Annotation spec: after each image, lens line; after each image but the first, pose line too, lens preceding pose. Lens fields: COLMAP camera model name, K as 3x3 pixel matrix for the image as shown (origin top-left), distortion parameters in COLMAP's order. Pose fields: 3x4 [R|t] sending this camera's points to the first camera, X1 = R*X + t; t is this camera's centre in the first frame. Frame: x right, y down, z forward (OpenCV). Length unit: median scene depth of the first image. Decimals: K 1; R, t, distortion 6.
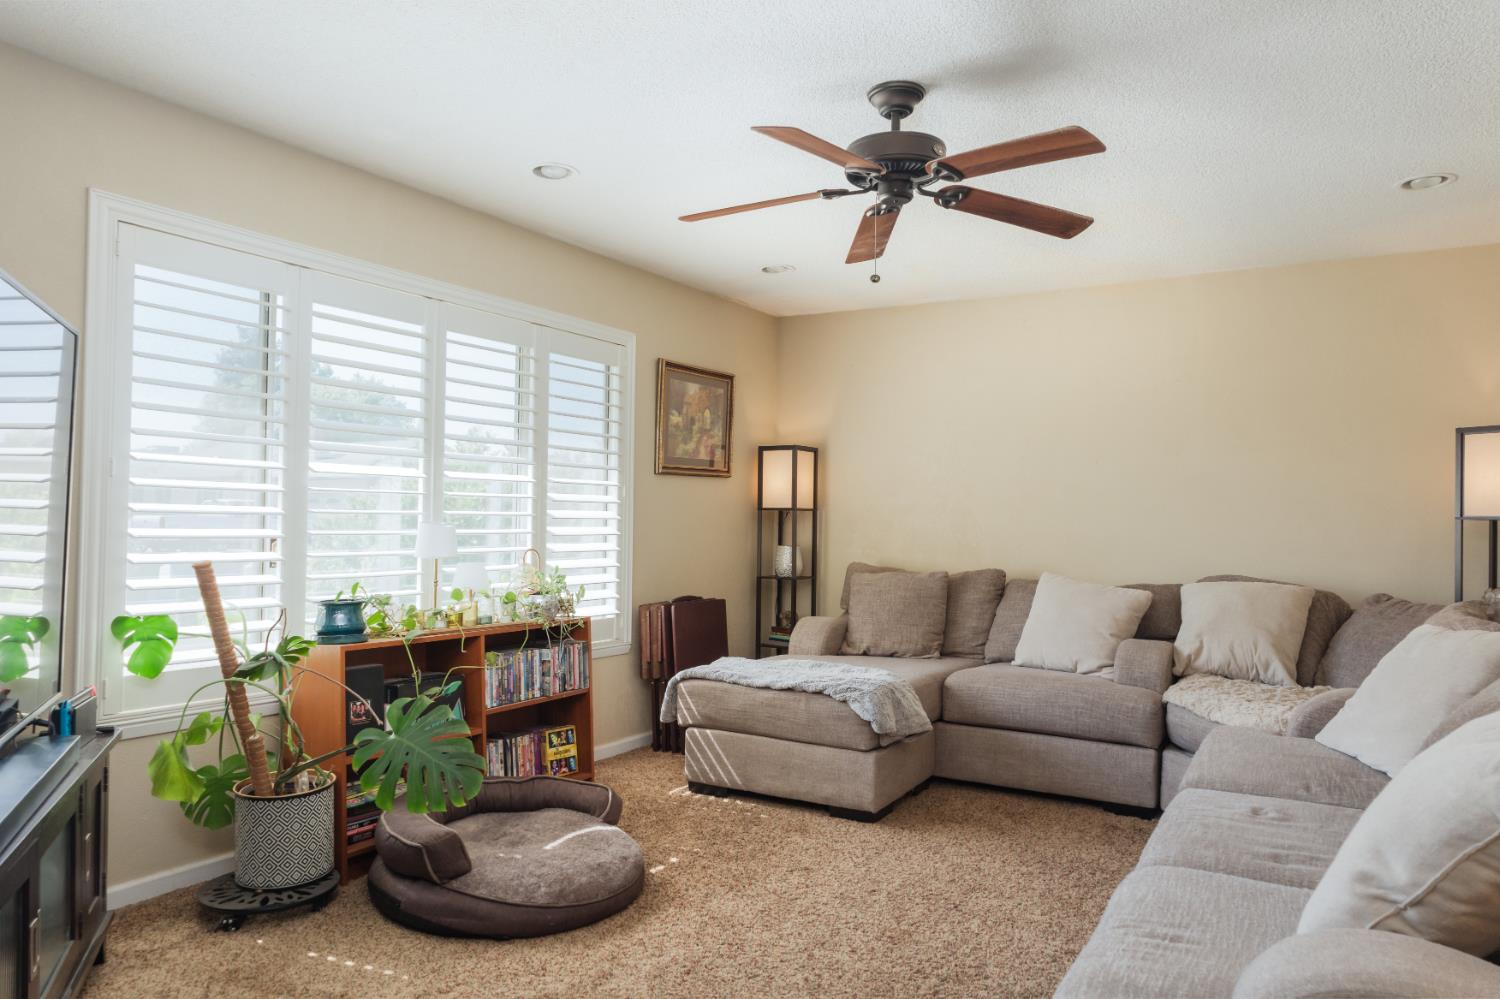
lens RADIAL K [[1009.5, 0, 759.5], [0, 1009.5, 499.6], [0, 0, 1]] dist [-0.008134, 0.008975]
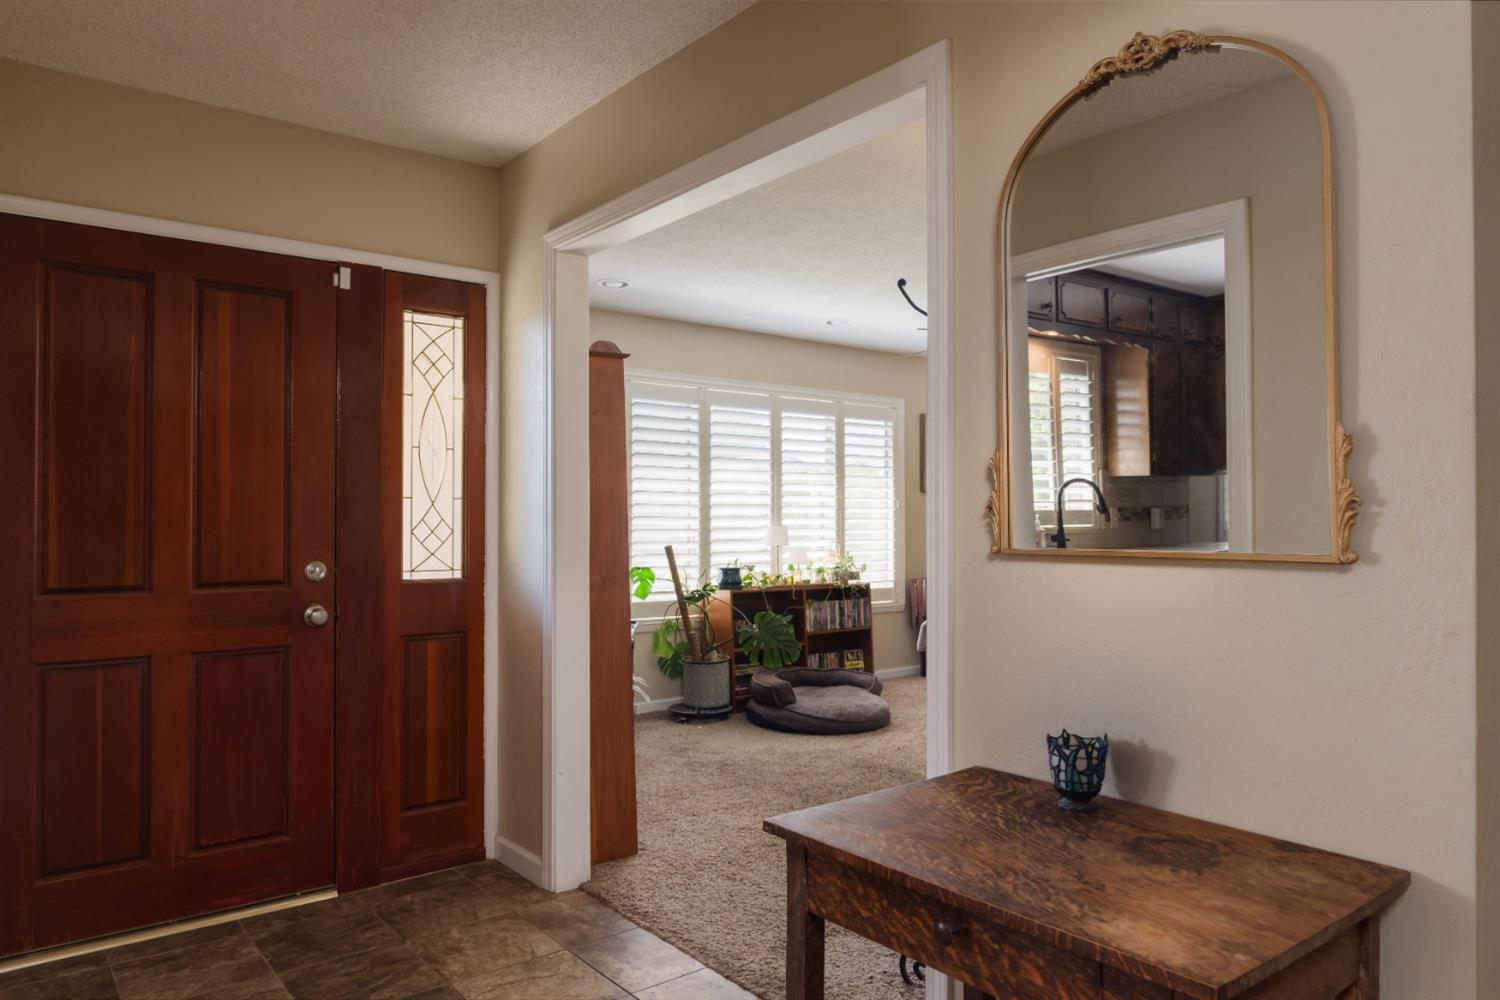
lens RADIAL K [[1009.5, 0, 747.2], [0, 1009.5, 502.1], [0, 0, 1]] dist [-0.008134, 0.008975]
pose [[0.935936, -0.027110, -0.351125, 0.263785], [0.022986, 0.999609, -0.015908, 0.008574], [0.351419, 0.006817, 0.936193, -0.707515]]
